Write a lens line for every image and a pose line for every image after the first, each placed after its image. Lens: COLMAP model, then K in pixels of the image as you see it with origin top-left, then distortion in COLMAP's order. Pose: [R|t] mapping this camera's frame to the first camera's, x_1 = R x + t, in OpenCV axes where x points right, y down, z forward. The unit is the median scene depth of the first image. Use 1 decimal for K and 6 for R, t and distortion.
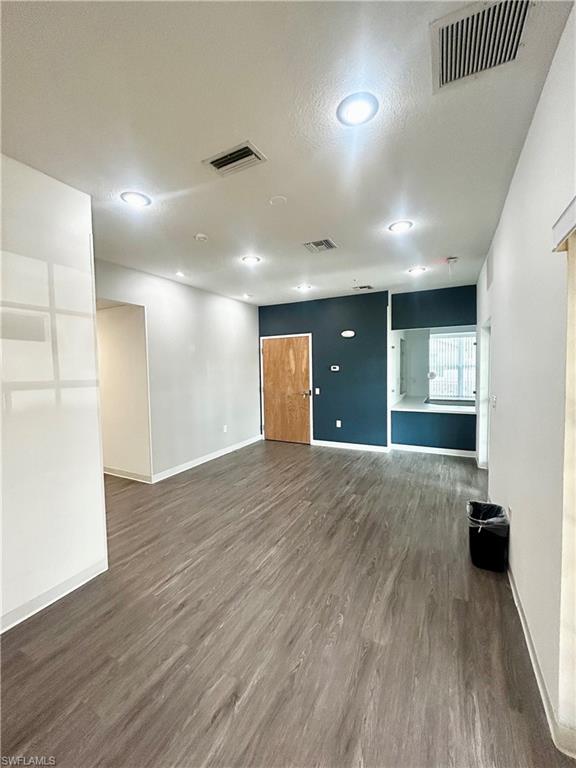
lens RADIAL K [[309.9, 0, 288.0], [0, 309.9, 384.0], [0, 0, 1]] dist [0.001024, -0.000037]
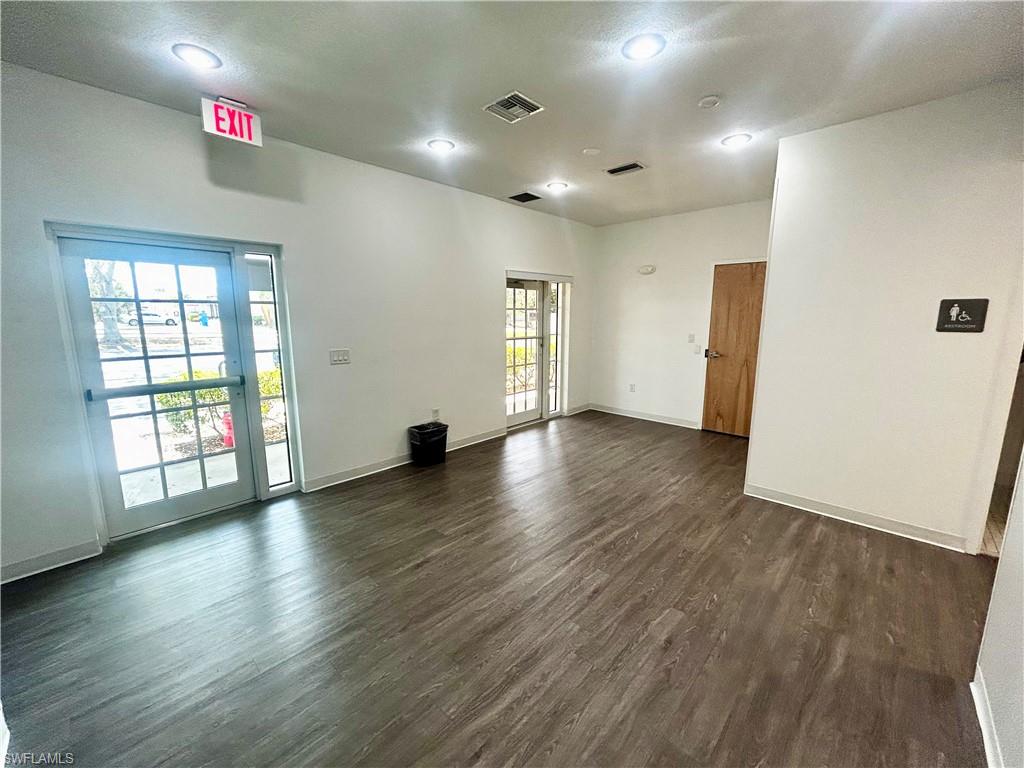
lens RADIAL K [[413.1, 0, 510.1], [0, 413.1, 383.5], [0, 0, 1]] dist [0.001024, -0.000037]
pose [[-0.960995, -0.029186, 0.275022, -0.109180], [0.031107, 0.976699, 0.212347, -0.083084], [-0.274811, 0.212620, -0.937695, 1.613789]]
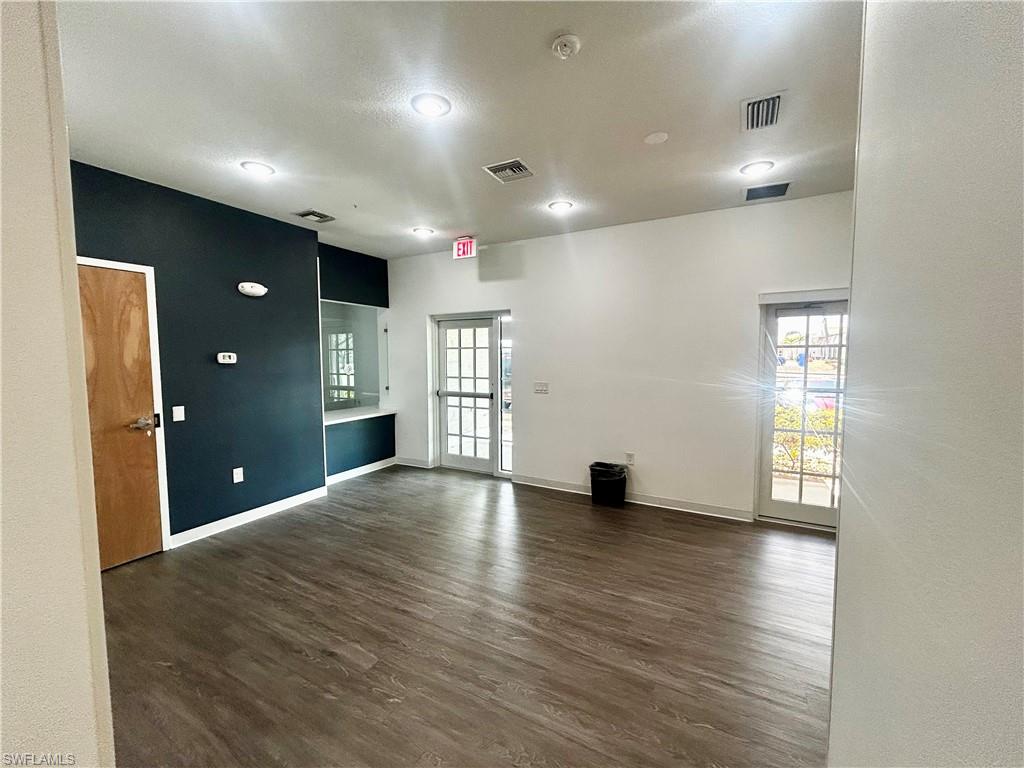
lens RADIAL K [[413.1, 0, 510.1], [0, 413.1, 383.5], [0, 0, 1]] dist [0.001024, -0.000037]
pose [[0.019687, -0.050443, 0.998533, -0.701981], [0.056459, 0.997189, 0.049262, -0.029650], [-0.998211, 0.055406, 0.022480, 0.868724]]
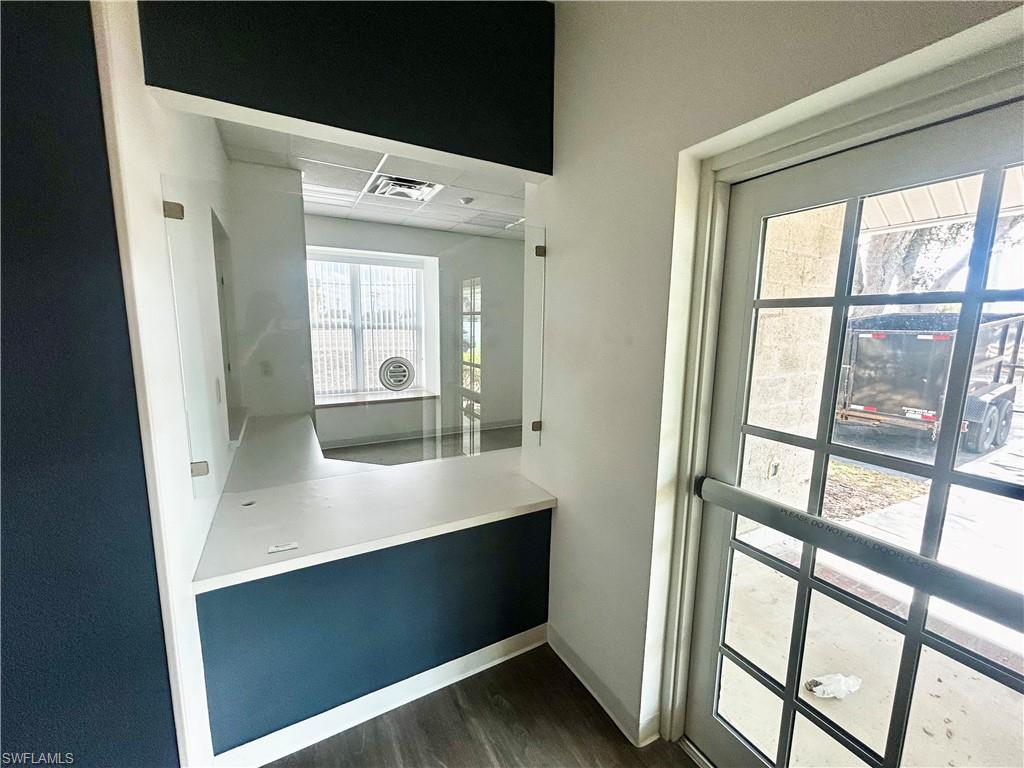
lens RADIAL K [[400.6, 0, 519.0], [0, 400.6, 385.3], [0, 0, 1]] dist [0.000418, 0.000018]
pose [[0.560699, -0.088975, 0.823225, 0.386980], [0.017388, 0.995256, 0.095725, -0.063993], [-0.827837, -0.039358, 0.559586, 1.096858]]
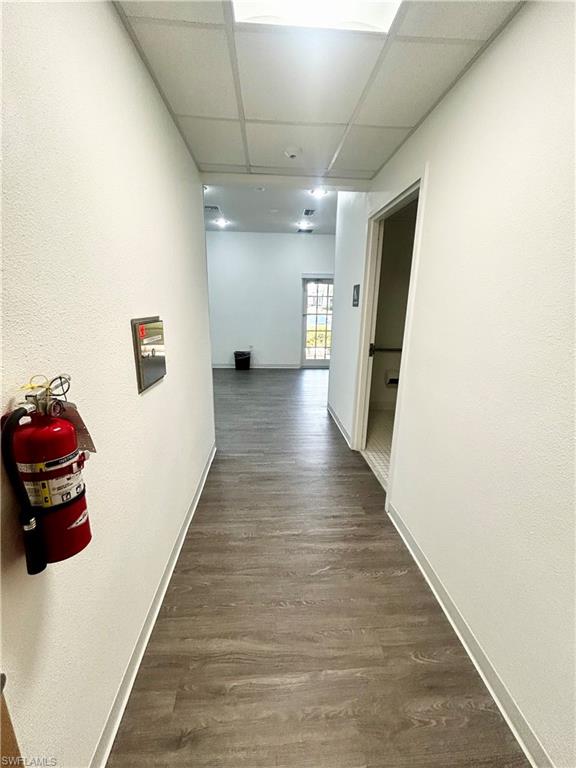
lens RADIAL K [[309.9, 0, 288.0], [0, 309.9, 384.0], [0, 0, 1]] dist [0.001024, -0.000037]
pose [[-0.518655, -0.210877, 0.828570, -1.259058], [0.038298, 0.962403, 0.268912, -0.030899], [-0.854126, 0.171205, -0.491079, 1.329610]]
